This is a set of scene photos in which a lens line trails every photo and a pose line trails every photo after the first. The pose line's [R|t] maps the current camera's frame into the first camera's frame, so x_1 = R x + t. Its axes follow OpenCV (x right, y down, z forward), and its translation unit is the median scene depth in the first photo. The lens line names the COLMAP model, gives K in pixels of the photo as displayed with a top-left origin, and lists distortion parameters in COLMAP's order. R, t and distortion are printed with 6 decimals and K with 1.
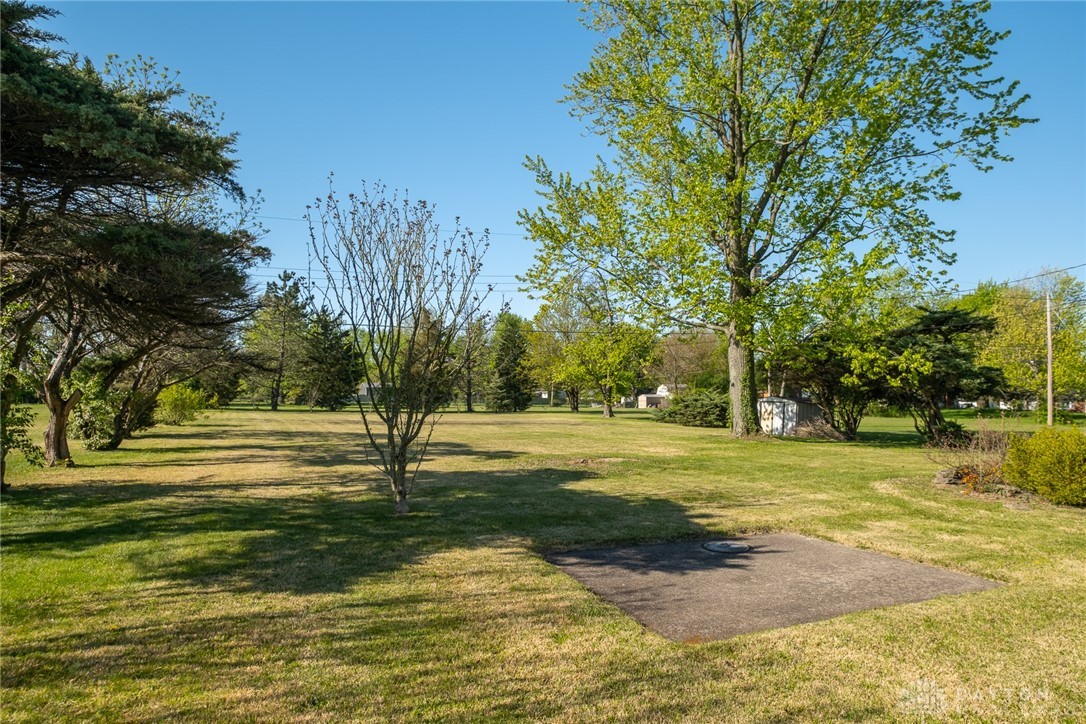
lens RADIAL K [[598.4, 0, 540.3], [0, 598.4, 359.2], [0, 0, 1]] dist [-0.000920, -0.000030]
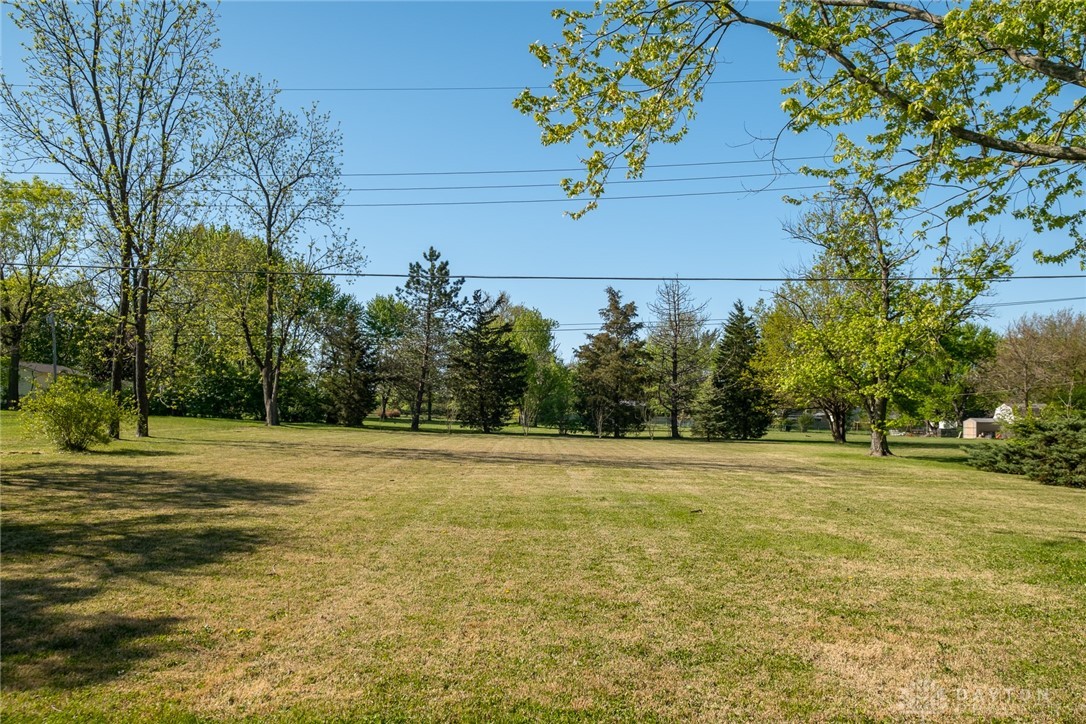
lens RADIAL K [[739.4, 0, 545.4], [0, 739.4, 370.2], [0, 0, 1]] dist [0.005709, 0.001998]
pose [[0.938017, -0.005528, -0.346545, 0.039100], [0.005398, 0.999985, -0.001340, 0.011819], [0.346547, -0.000614, 0.938032, 0.163987]]
